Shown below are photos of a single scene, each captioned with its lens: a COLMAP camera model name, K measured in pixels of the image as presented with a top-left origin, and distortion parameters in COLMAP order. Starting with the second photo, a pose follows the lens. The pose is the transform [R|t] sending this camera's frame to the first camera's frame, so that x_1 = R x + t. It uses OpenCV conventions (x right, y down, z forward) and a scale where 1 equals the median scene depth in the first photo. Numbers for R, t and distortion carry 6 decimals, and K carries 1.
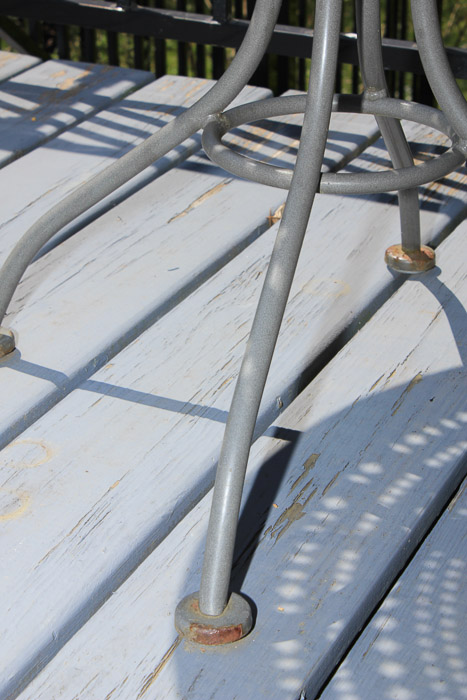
lens RADIAL K [[1562.3, 0, 233.8], [0, 1562.3, 351.4], [0, 0, 1]] dist [0.038904, 0.000000]
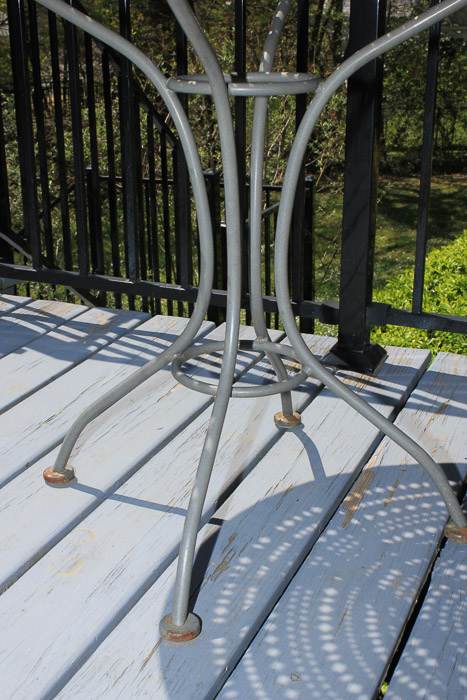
lens RADIAL K [[908.0, 0, 230.6], [0, 908.0, 348.1], [0, 0, 1]] dist [-0.069609, 0.000000]
pose [[0.999352, -0.023131, 0.027577, 0.022655], [0.025917, 0.994095, -0.105373, -0.041457], [-0.024977, 0.106020, 0.994050, -0.103681]]
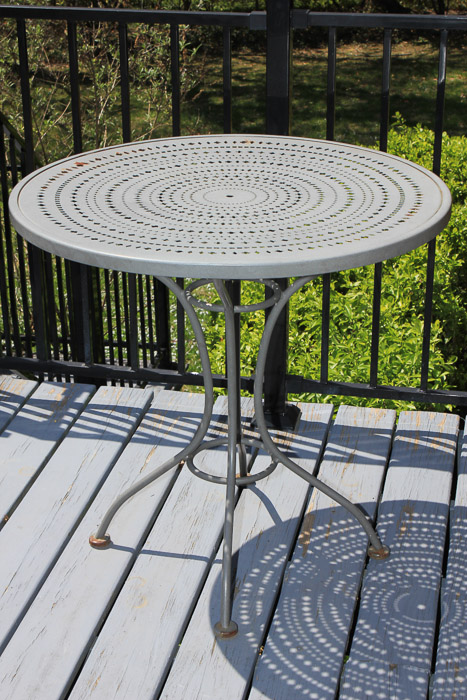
lens RADIAL K [[1254.3, 0, 233.9], [0, 1254.3, 348.1], [0, 0, 1]] dist [-0.026184, 0.000000]
pose [[0.971473, -0.101424, 0.214368, -0.412578], [0.112266, 0.992913, -0.038989, -0.251447], [-0.208894, 0.061943, 0.975975, -1.295446]]
